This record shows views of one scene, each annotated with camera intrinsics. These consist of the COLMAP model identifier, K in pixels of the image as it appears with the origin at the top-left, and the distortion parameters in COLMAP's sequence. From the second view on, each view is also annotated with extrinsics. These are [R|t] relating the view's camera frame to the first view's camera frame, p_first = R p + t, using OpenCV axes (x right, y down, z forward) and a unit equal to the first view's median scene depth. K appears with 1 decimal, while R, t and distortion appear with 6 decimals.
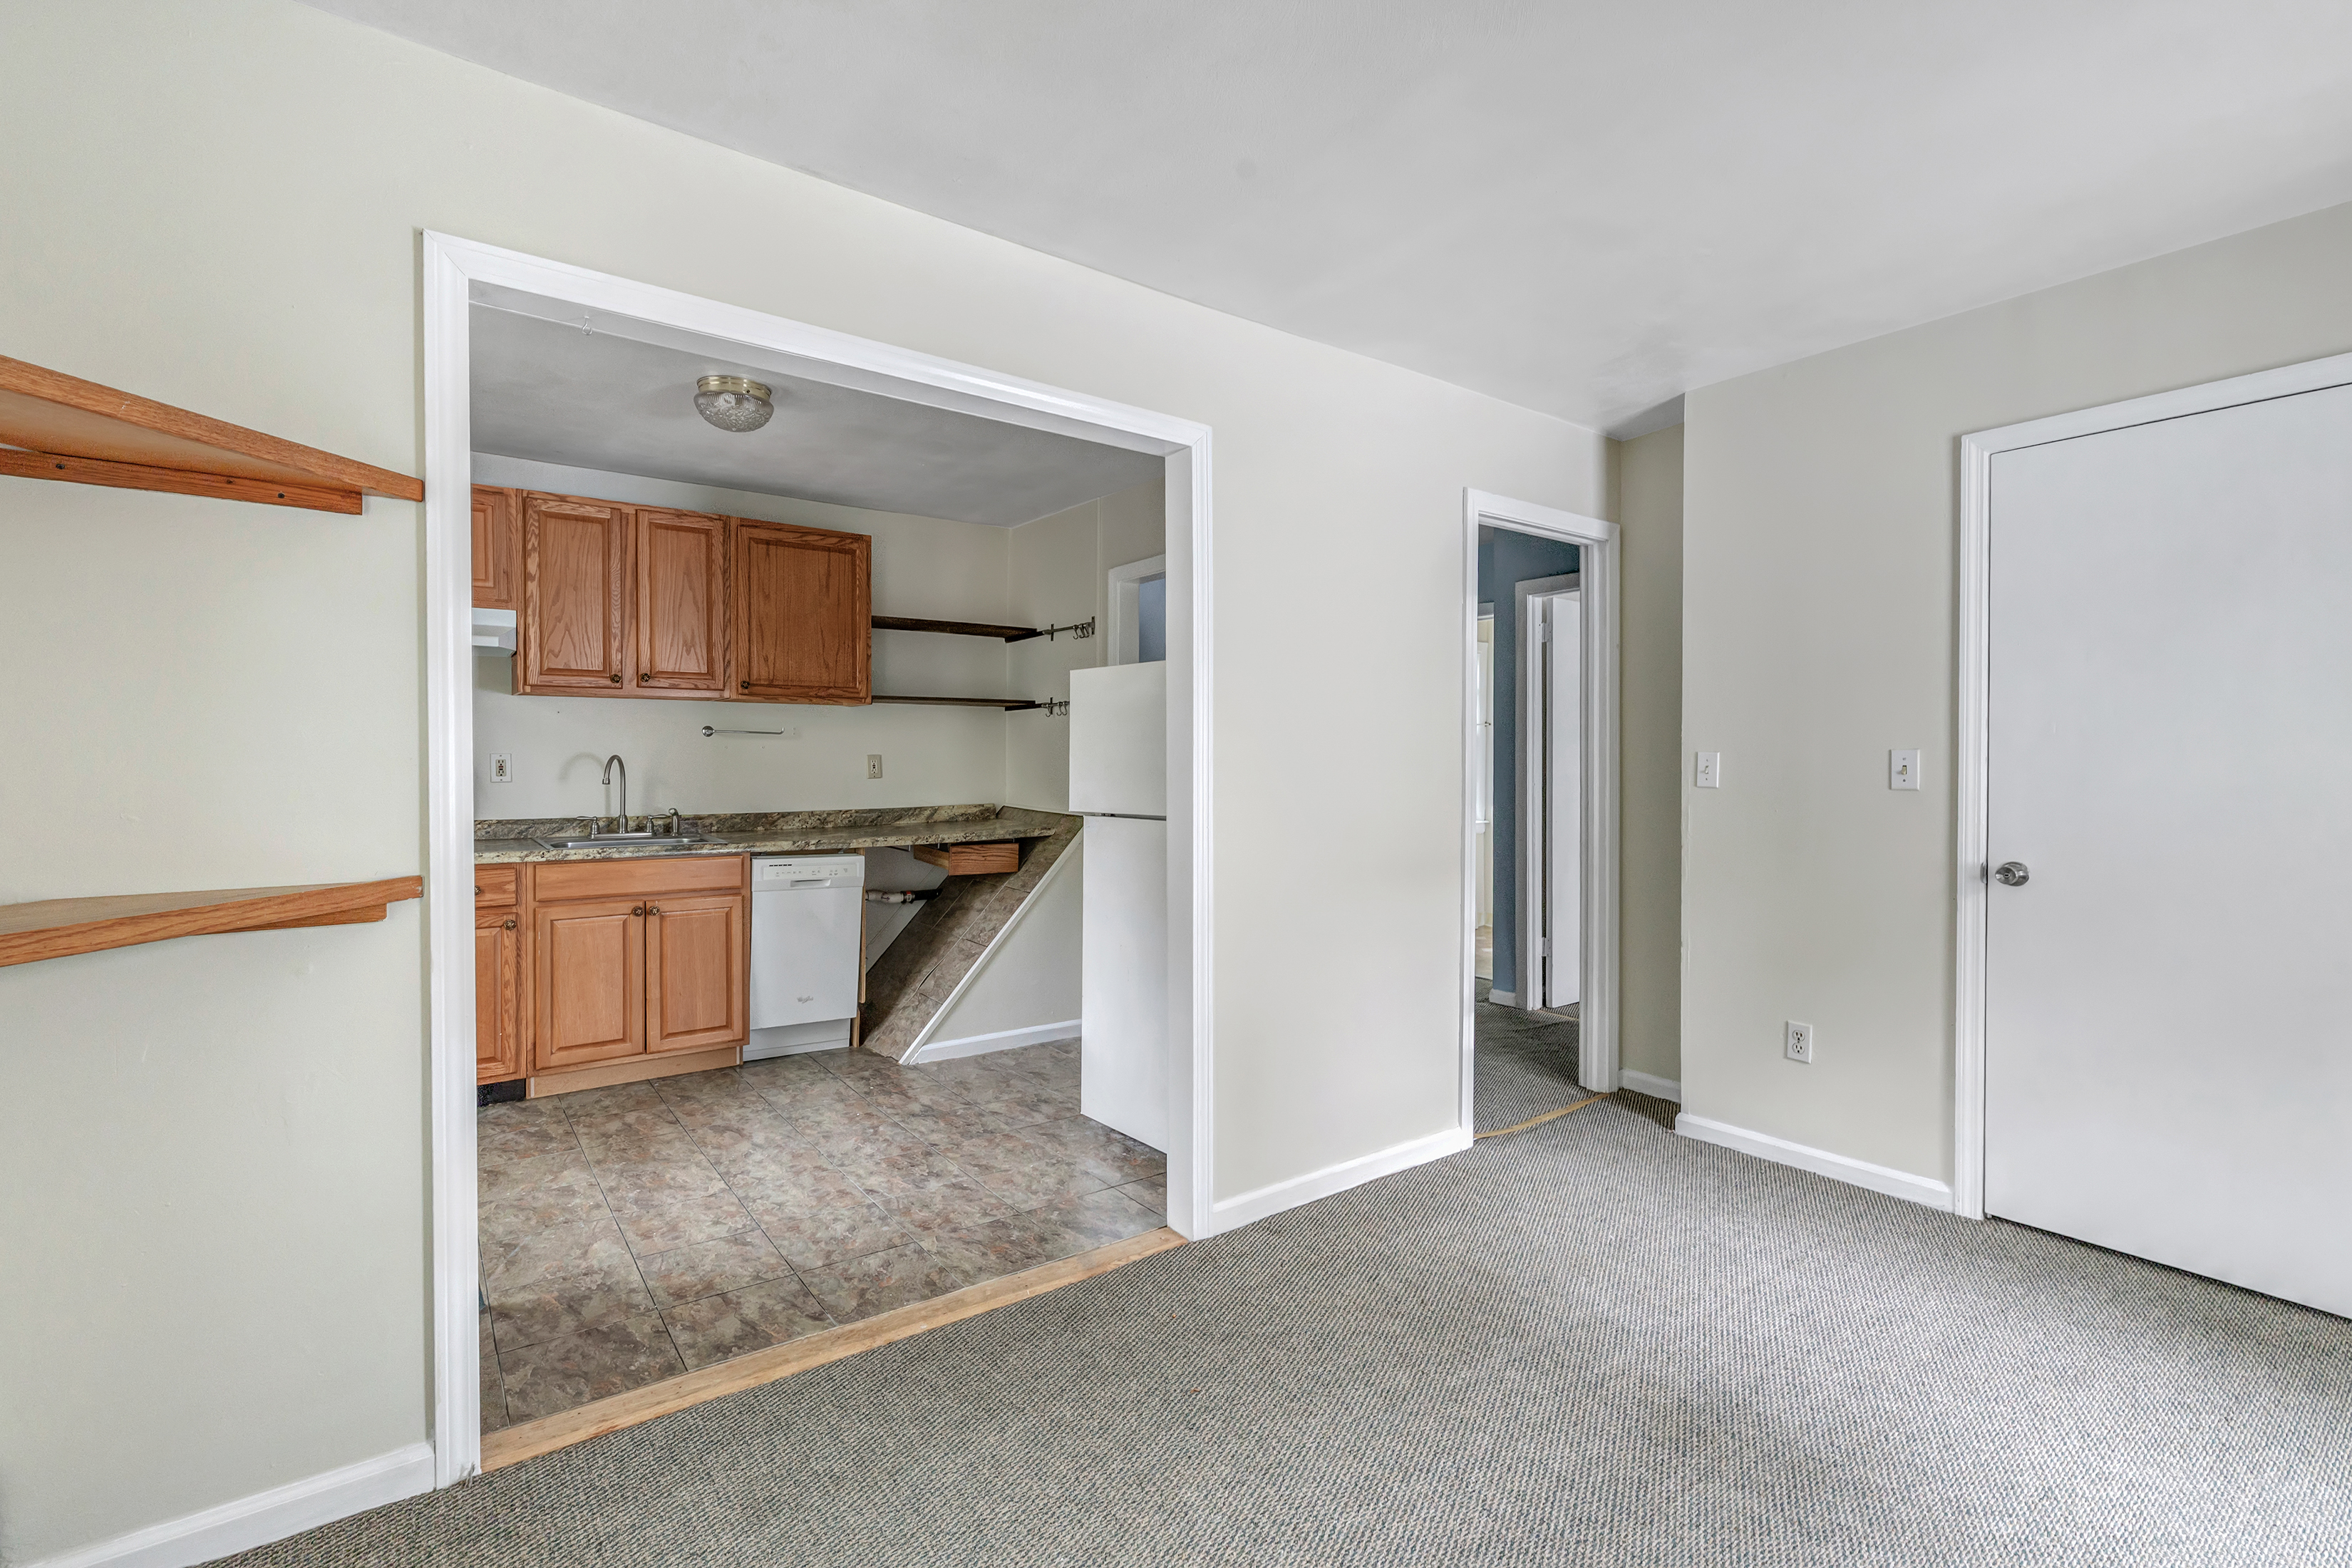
lens RADIAL K [[1052.4, 0, 1174.9], [0, 1052.4, 766.6], [0, 0, 1]] dist [-0.001991, 0.000782]
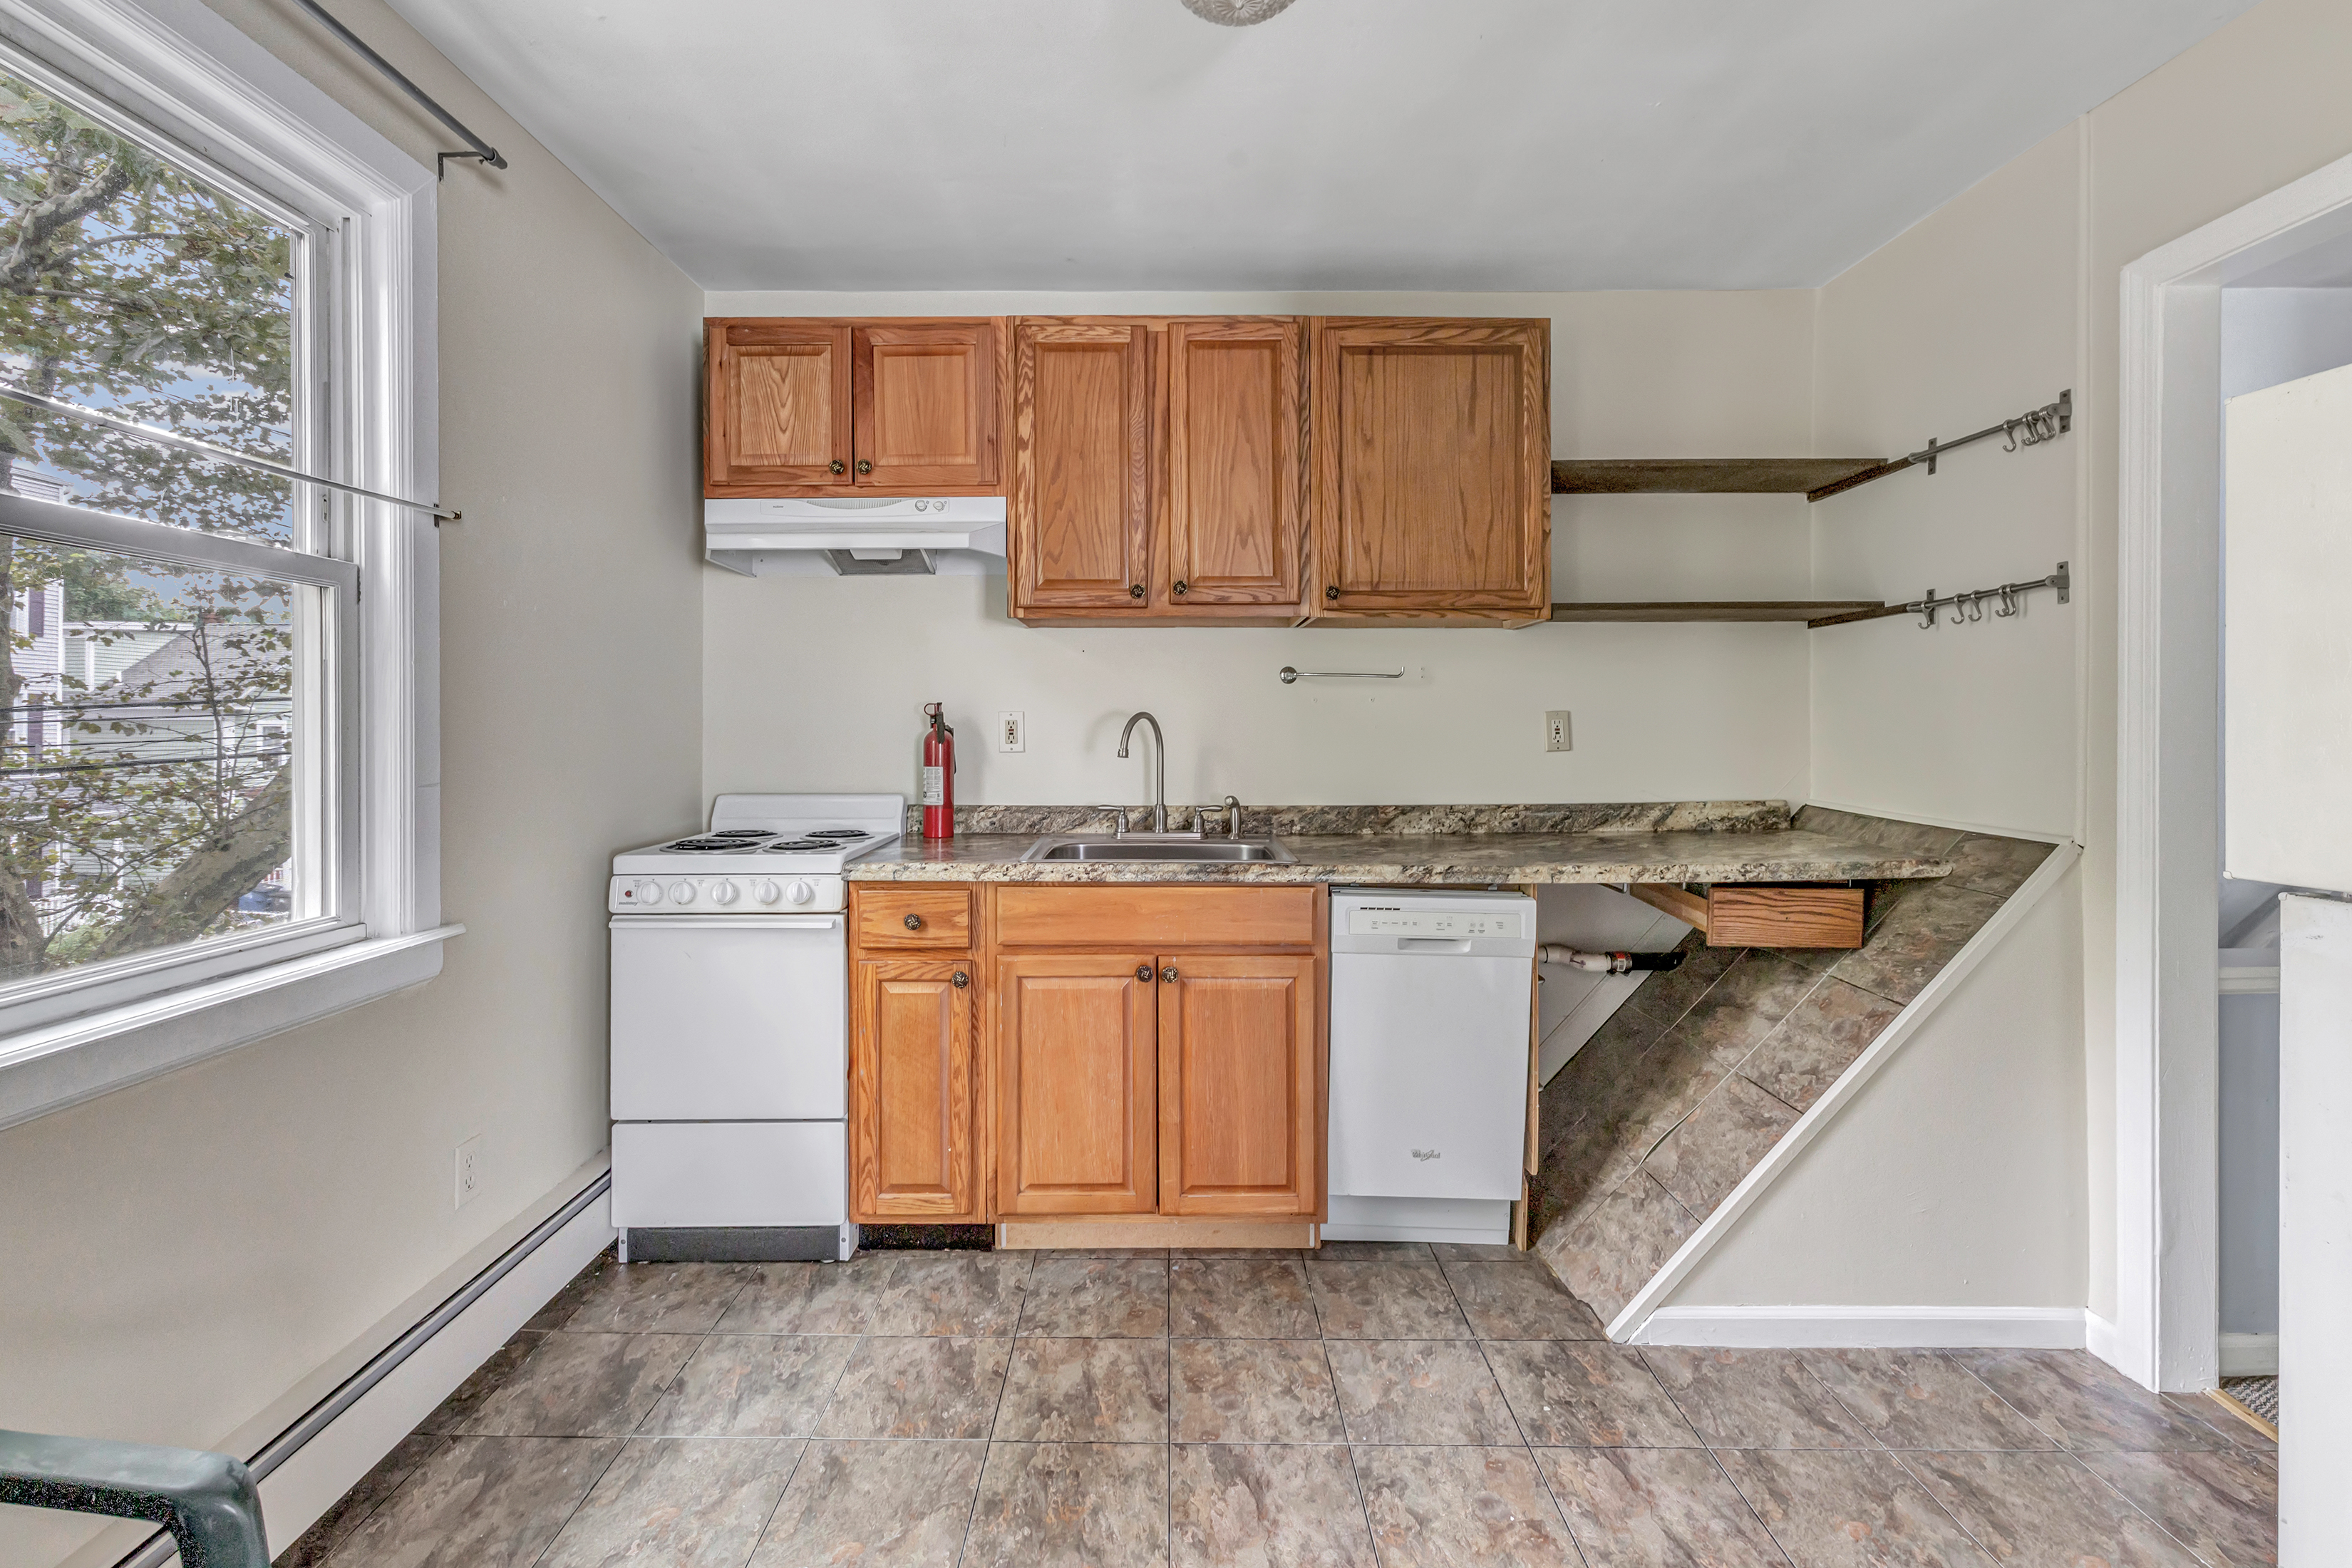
lens RADIAL K [[1052.4, 0, 1161.5], [0, 1052.4, 724.9], [0, 0, 1]] dist [-0.001991, 0.000782]
pose [[0.798777, -0.003339, -0.601617, -0.130085], [-0.002535, 0.999957, -0.008916, 0.002573], [0.601621, 0.008647, 0.798735, 0.474720]]
